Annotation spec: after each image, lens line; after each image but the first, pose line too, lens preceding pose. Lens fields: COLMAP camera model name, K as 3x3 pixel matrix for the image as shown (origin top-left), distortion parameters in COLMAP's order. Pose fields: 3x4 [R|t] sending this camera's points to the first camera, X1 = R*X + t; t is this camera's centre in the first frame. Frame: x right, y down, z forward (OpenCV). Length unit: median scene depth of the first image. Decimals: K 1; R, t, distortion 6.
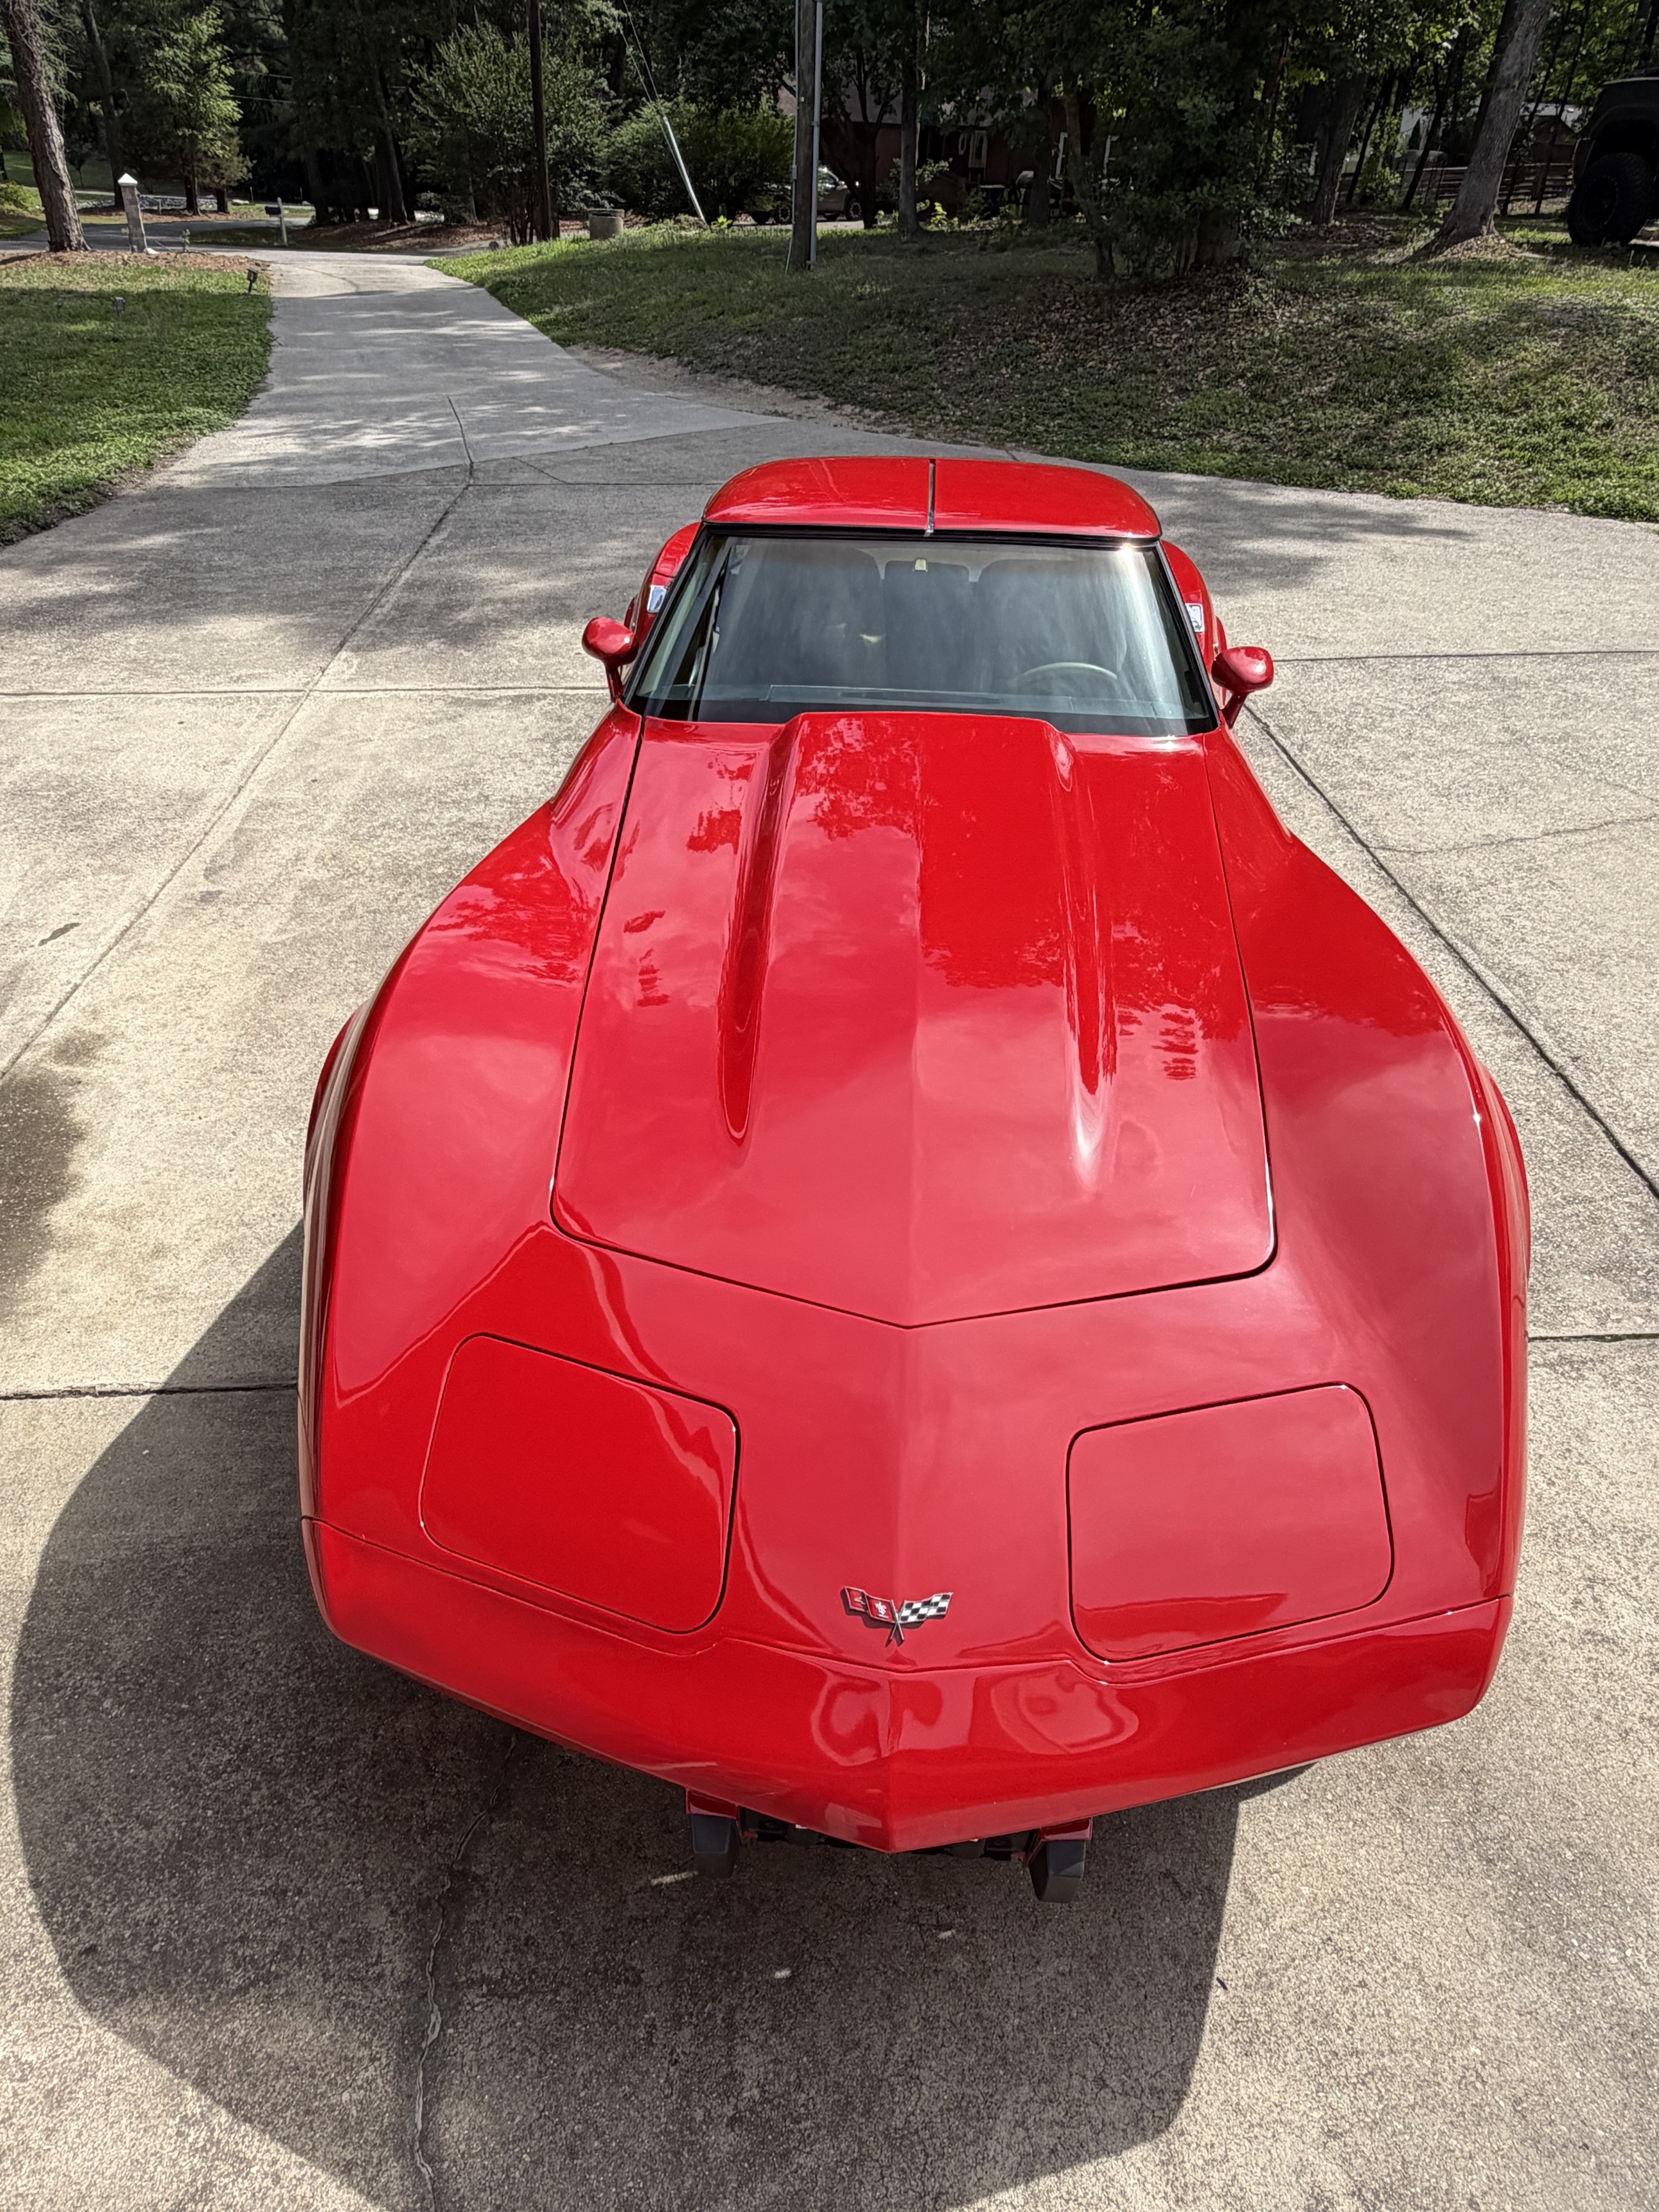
lens RADIAL K [[1421.0, 0, 823.8], [0, 1421.0, 1097.9], [0, 0, 1]] dist [0.000902, -0.000170]
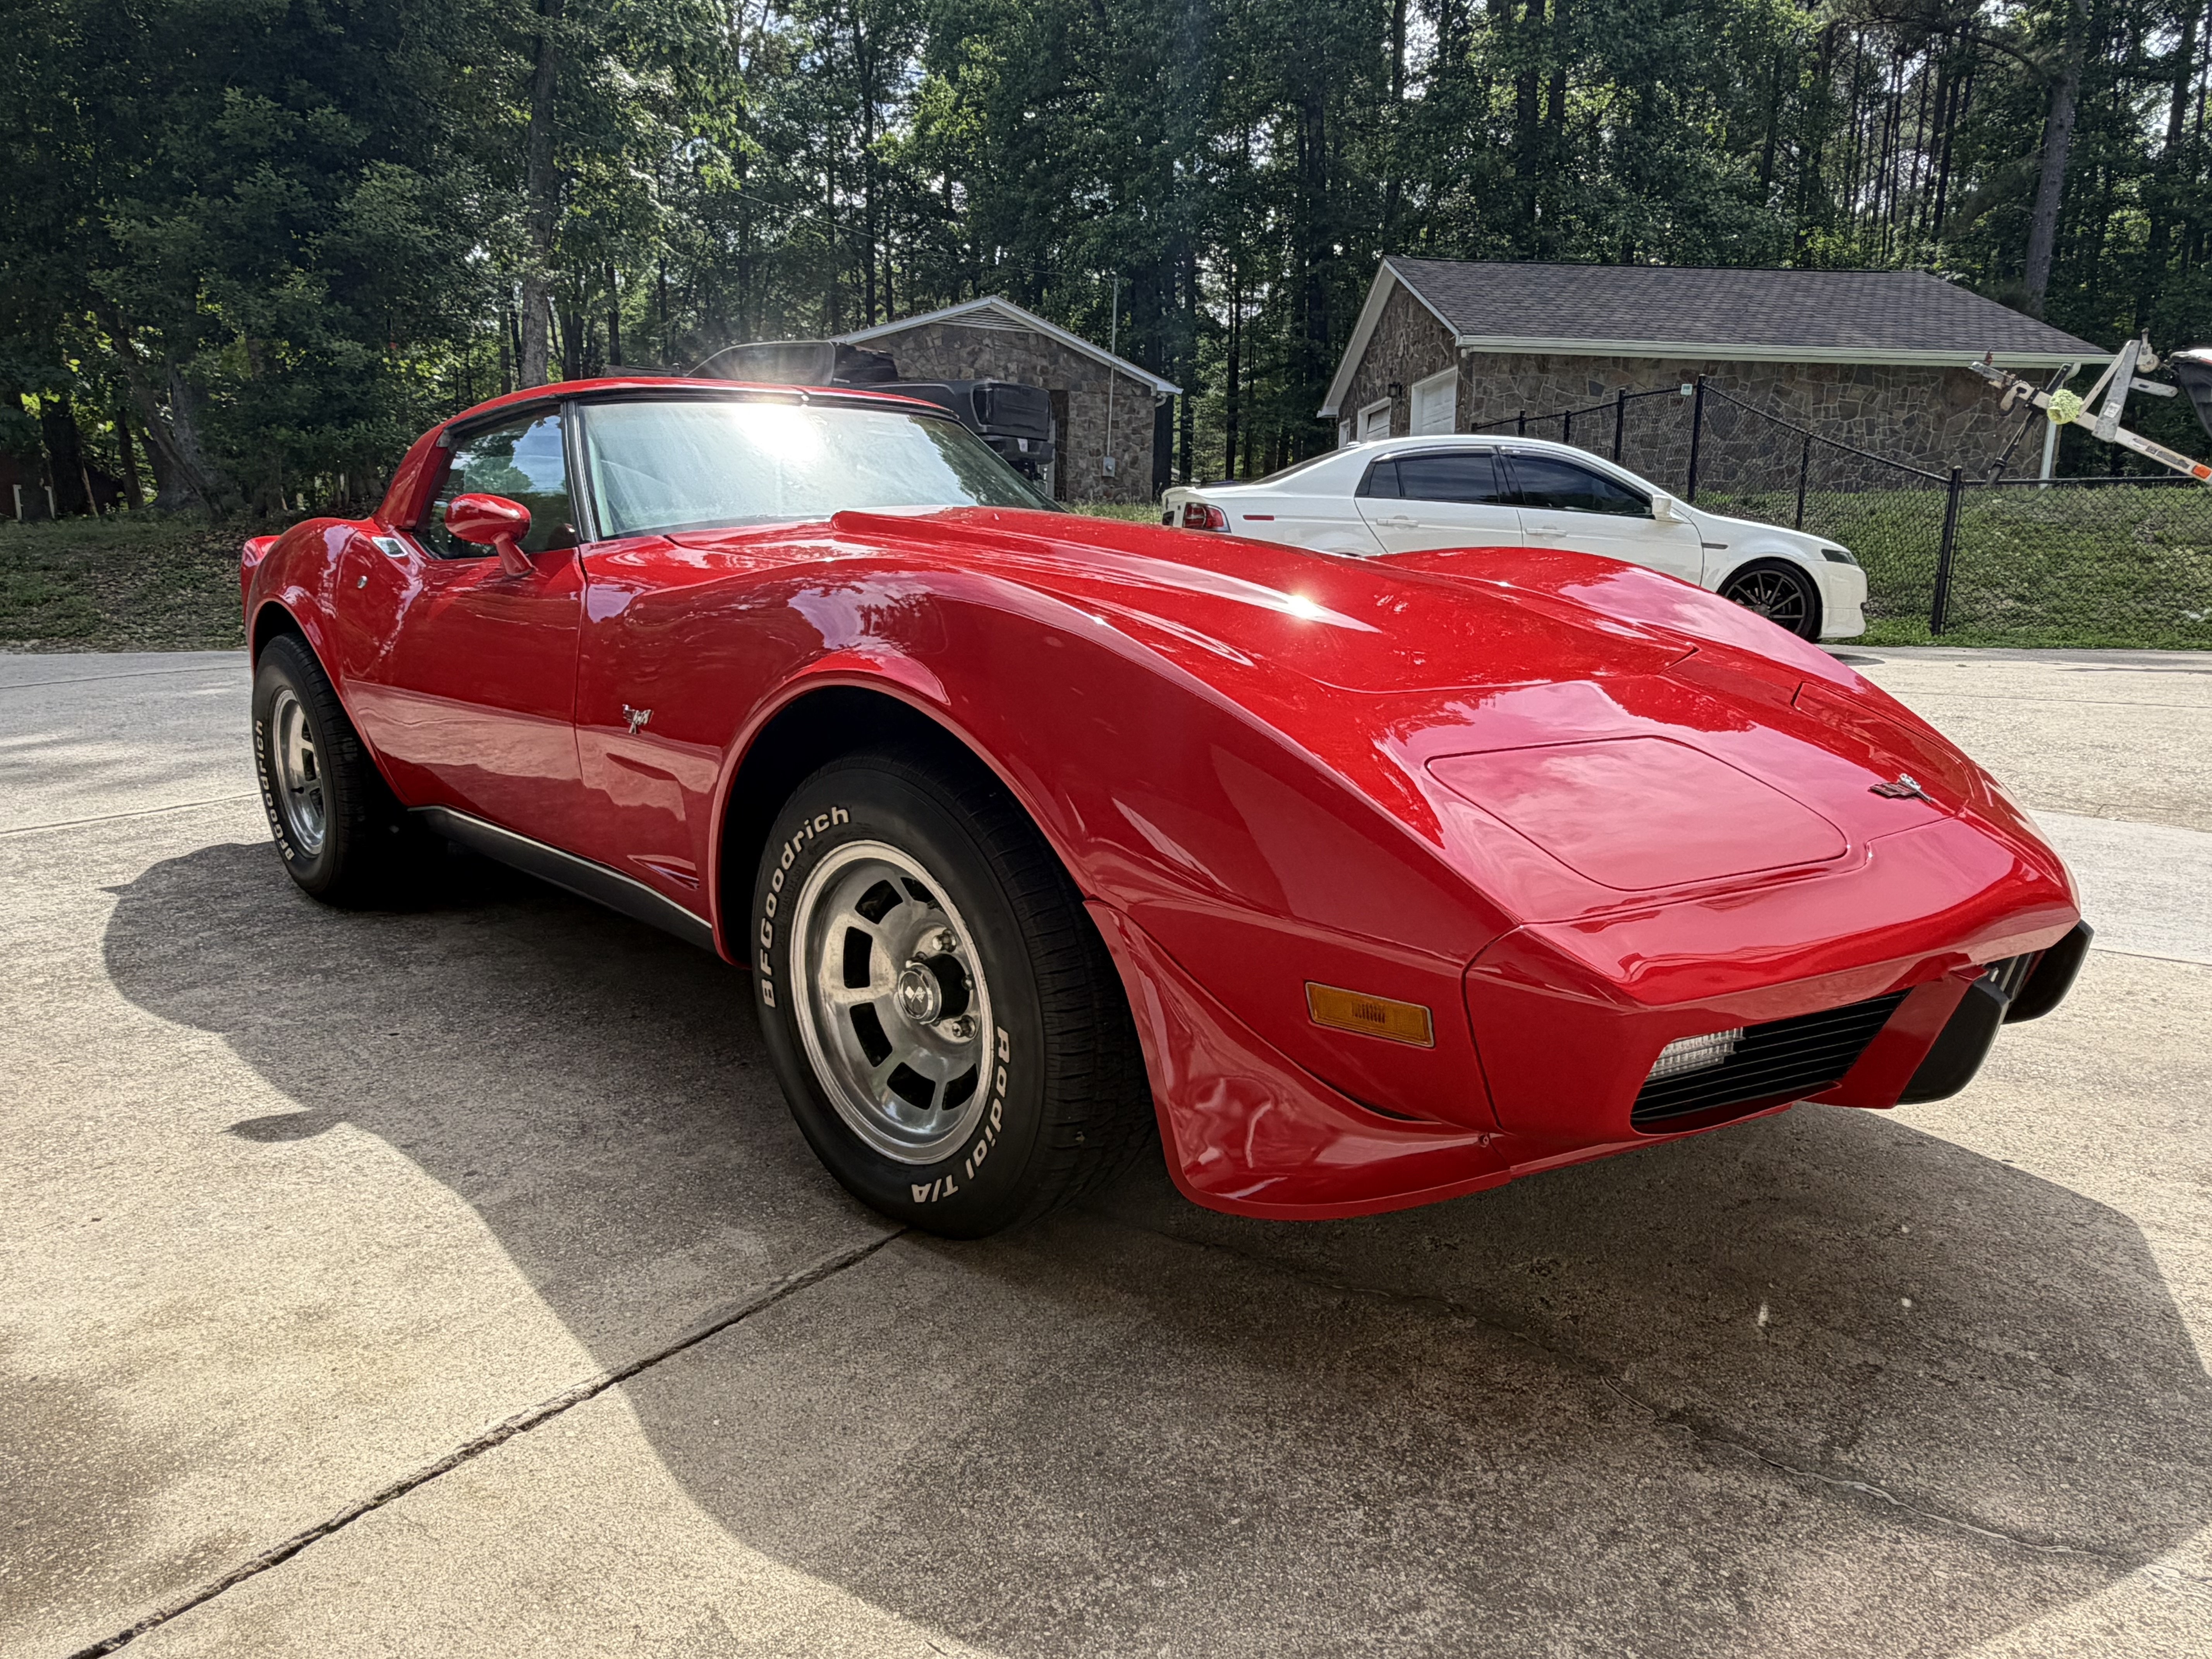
lens RADIAL K [[1421.0, 0, 1093.8], [0, 1421.0, 836.4], [0, 0, 1]] dist [0.000902, -0.000170]
pose [[0.676513, -0.176515, 0.714964, -0.712530], [0.421628, 0.888822, -0.179514, 0.194903], [-0.603788, 0.422892, 0.675723, 0.385256]]
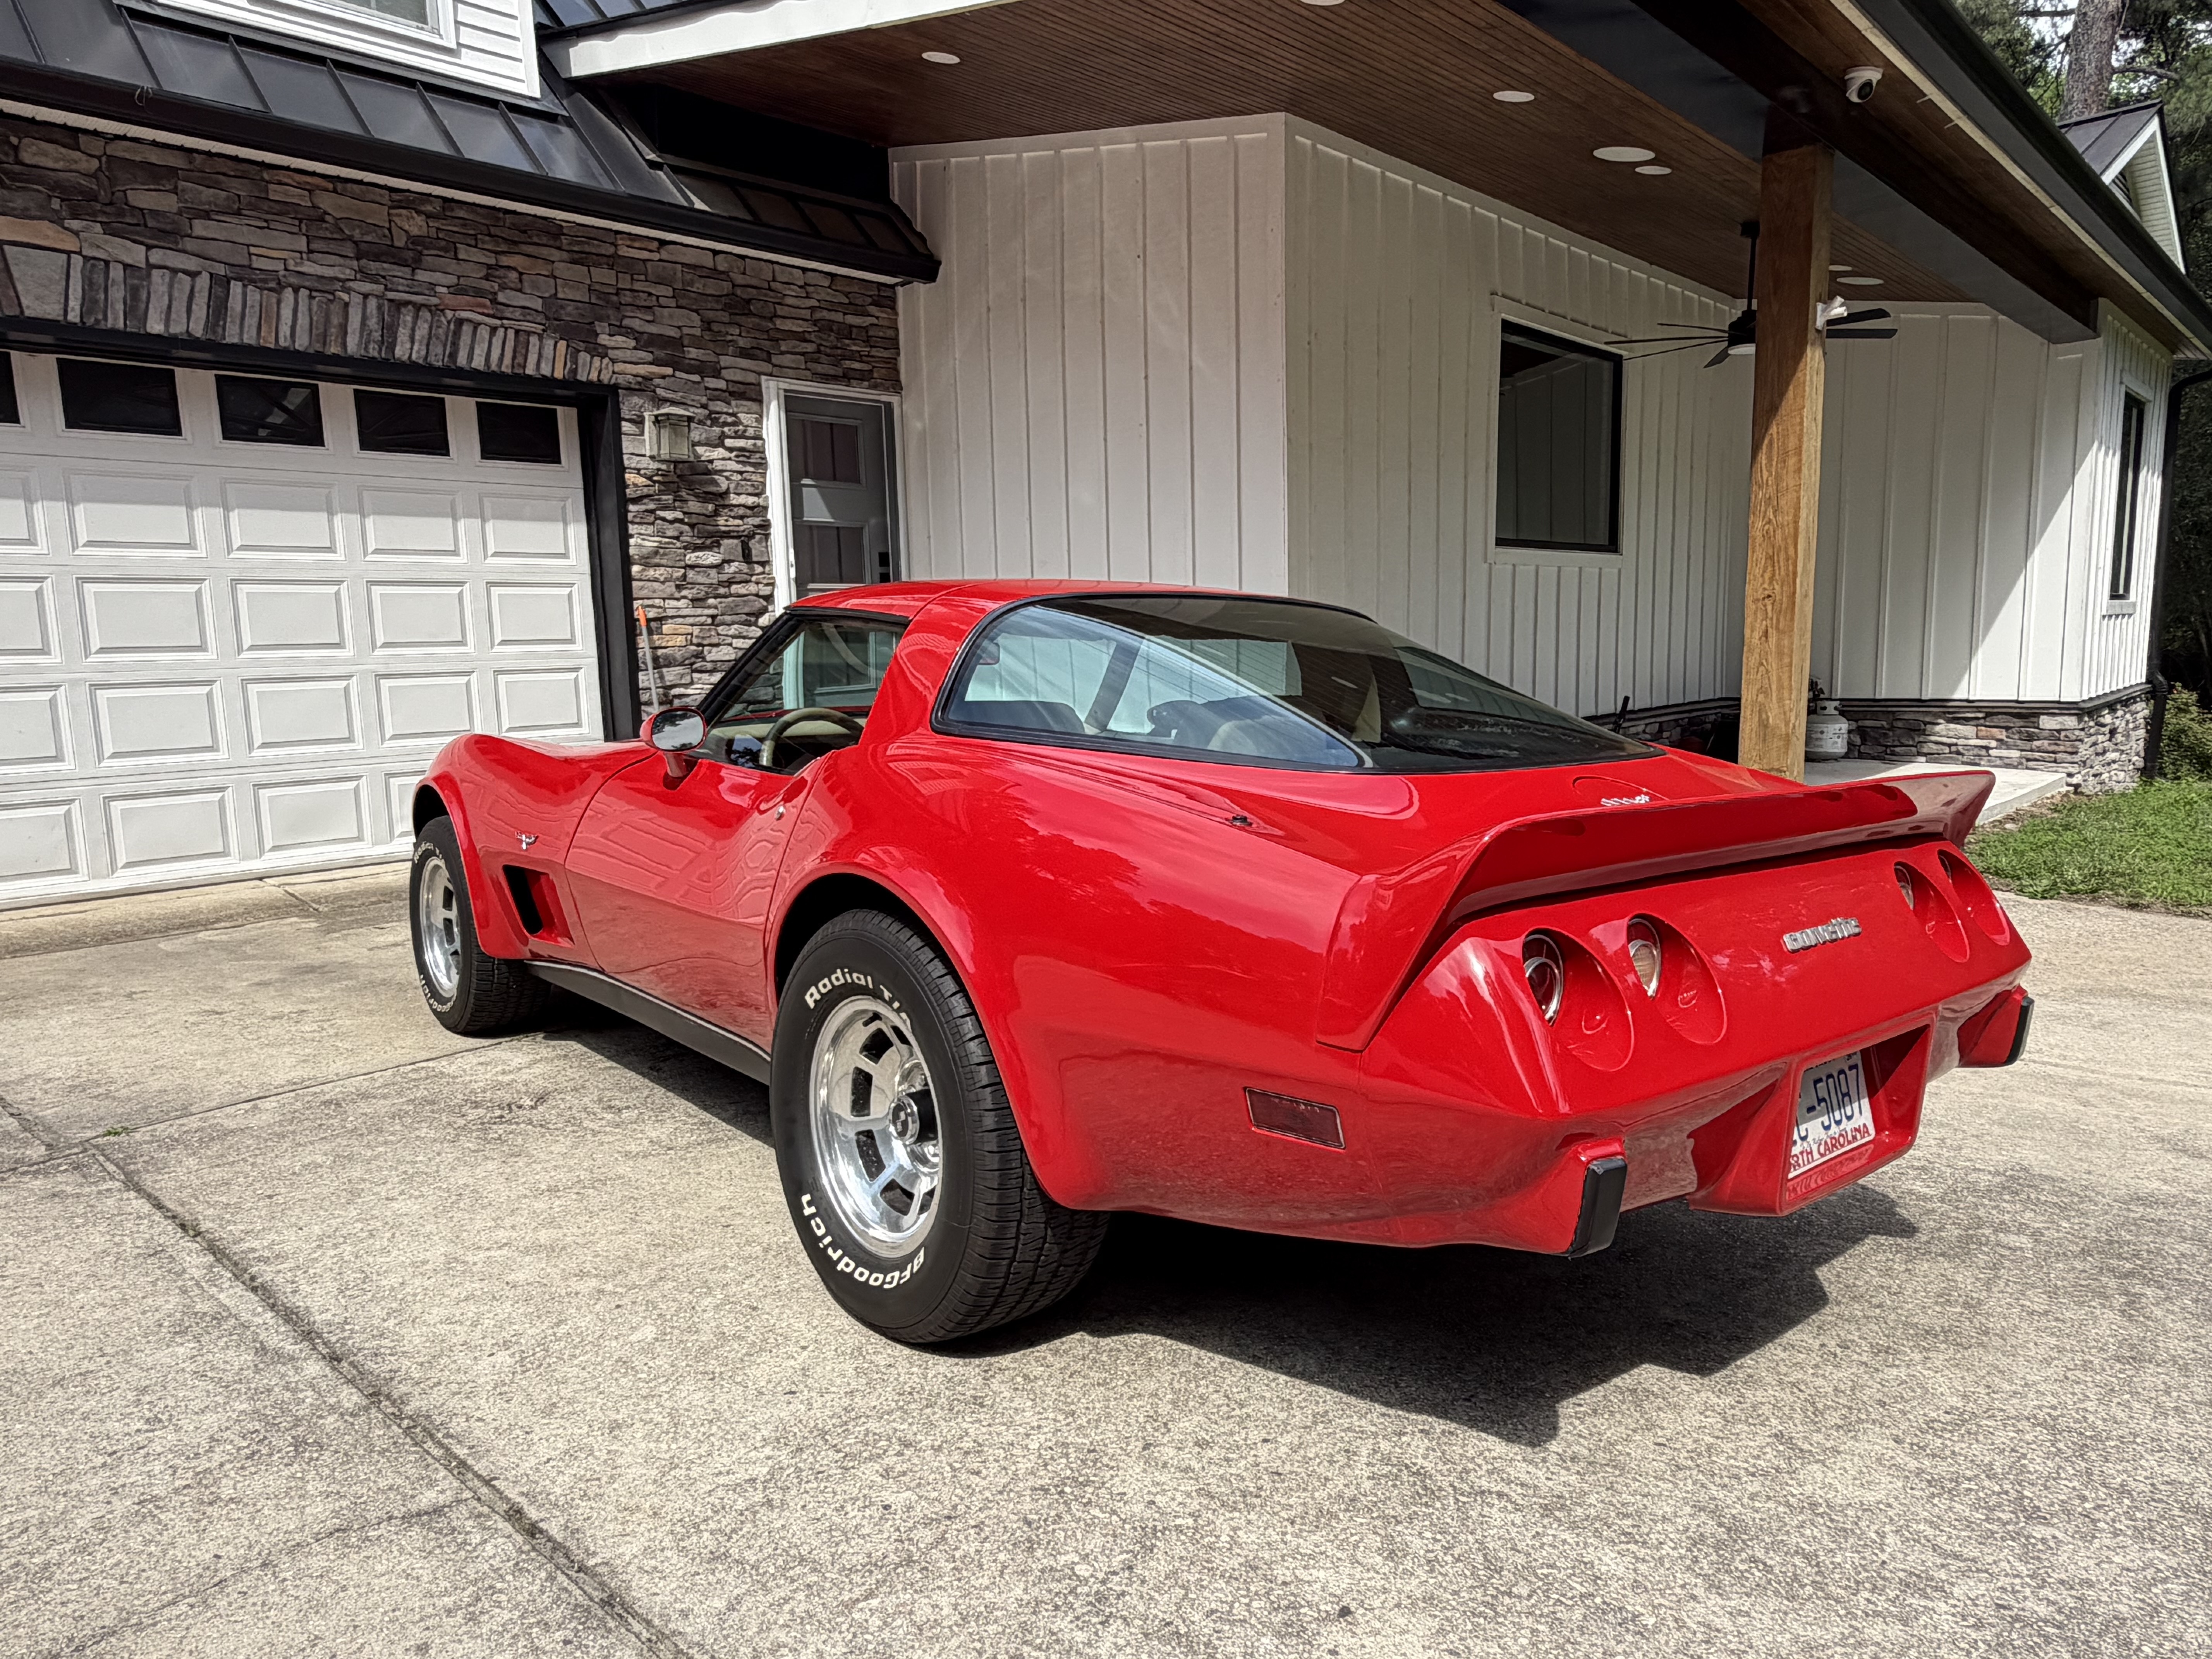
lens RADIAL K [[1421.0, 0, 1087.8], [0, 1421.0, 837.6], [0, 0, 1]] dist [0.000902, -0.000170]
pose [[-0.738403, 0.062456, -0.671462, 0.942373], [-0.384873, 0.778584, 0.495662, -1.055152], [0.553746, 0.624425, -0.550871, 2.208967]]
